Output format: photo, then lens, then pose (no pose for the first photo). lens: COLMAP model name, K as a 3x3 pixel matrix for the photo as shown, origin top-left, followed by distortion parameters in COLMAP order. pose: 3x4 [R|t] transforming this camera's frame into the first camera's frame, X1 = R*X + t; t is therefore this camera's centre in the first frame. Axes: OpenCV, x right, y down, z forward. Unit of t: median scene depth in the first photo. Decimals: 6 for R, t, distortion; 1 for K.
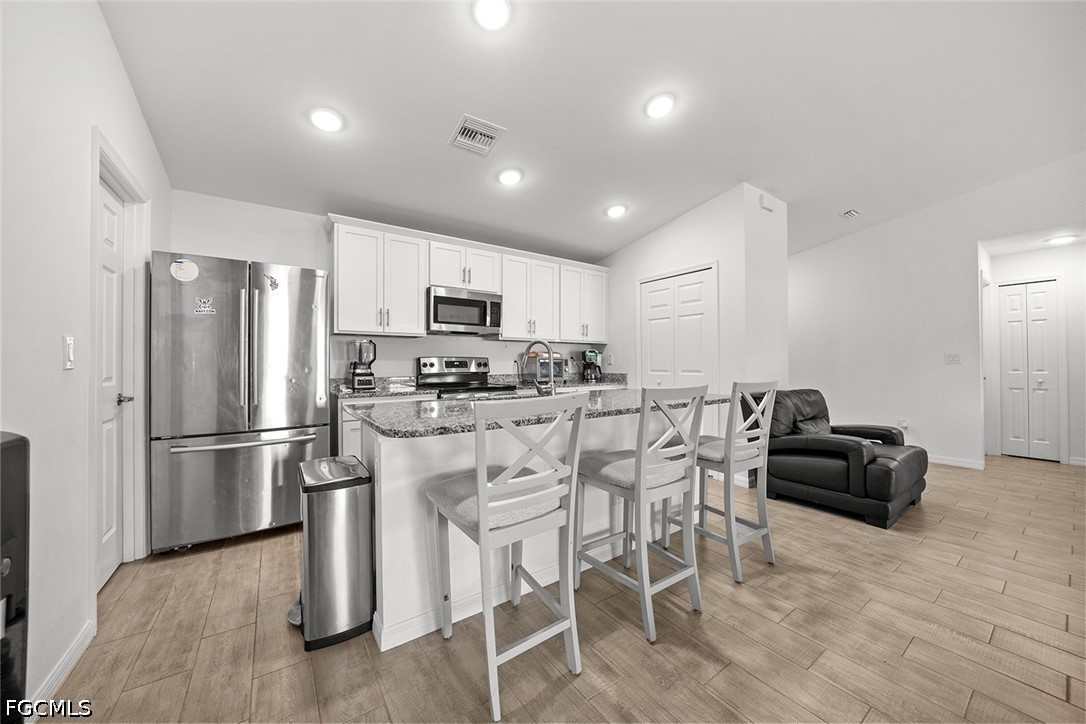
lens RADIAL K [[384.1, 0, 538.3], [0, 384.1, 361.7], [0, 0, 1]] dist [-0.017874, 0.000569]
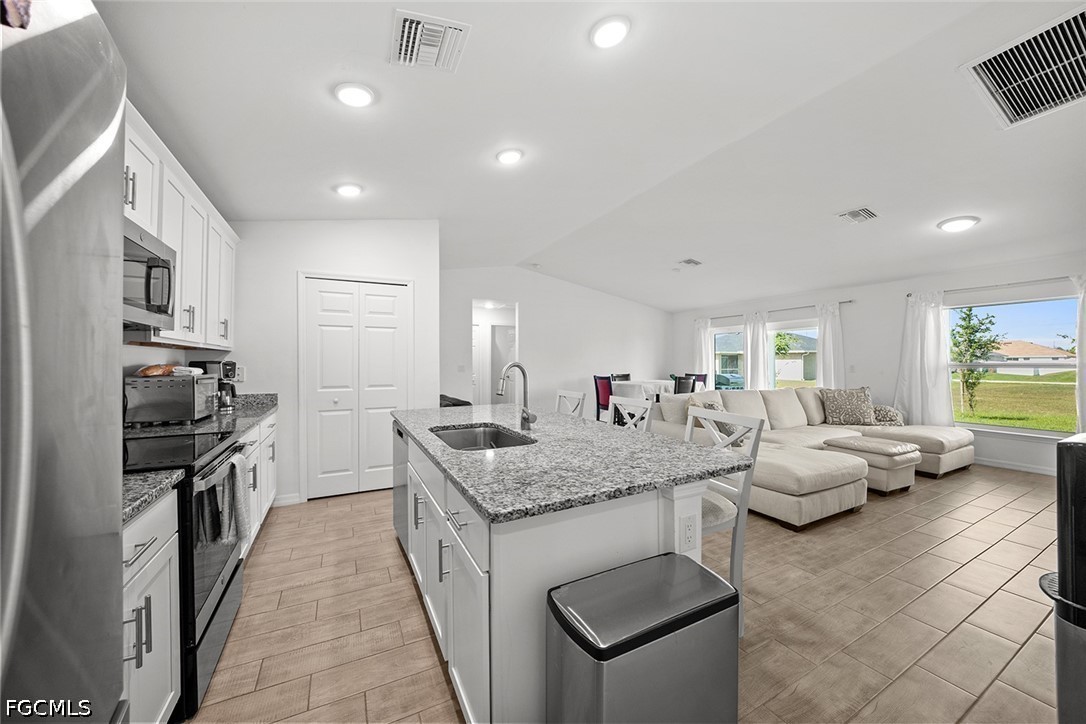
lens RADIAL K [[388.2, 0, 542.3], [0, 388.2, 362.4], [0, 0, 1]] dist [-0.008727, -0.000368]
pose [[0.118130, 0.002777, 0.992994, -0.636841], [-0.001322, 0.999996, -0.002639, -0.039095], [-0.992997, -0.001001, 0.118133, 0.595264]]
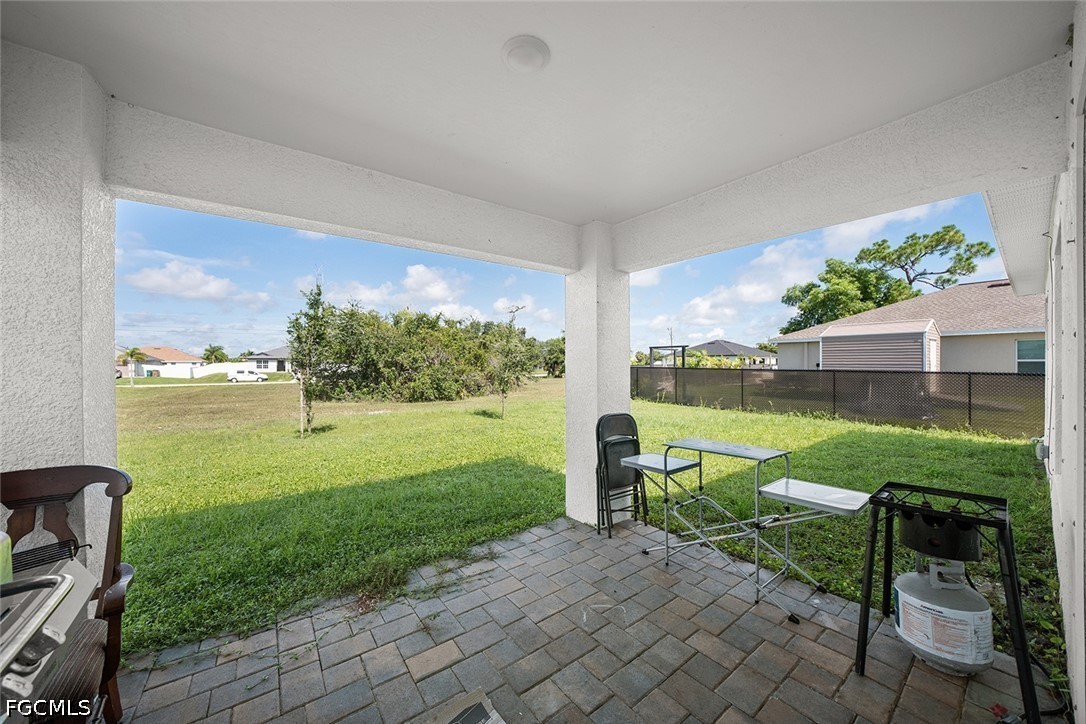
lens RADIAL K [[377.1, 0, 538.8], [0, 377.1, 366.5], [0, 0, 1]] dist [-0.022181, 0.002693]
pose [[-0.999661, 0.006045, -0.025318, 2.067336], [0.006005, 0.999981, 0.001644, -0.030686], [0.025328, 0.001492, -0.999678, -0.331470]]
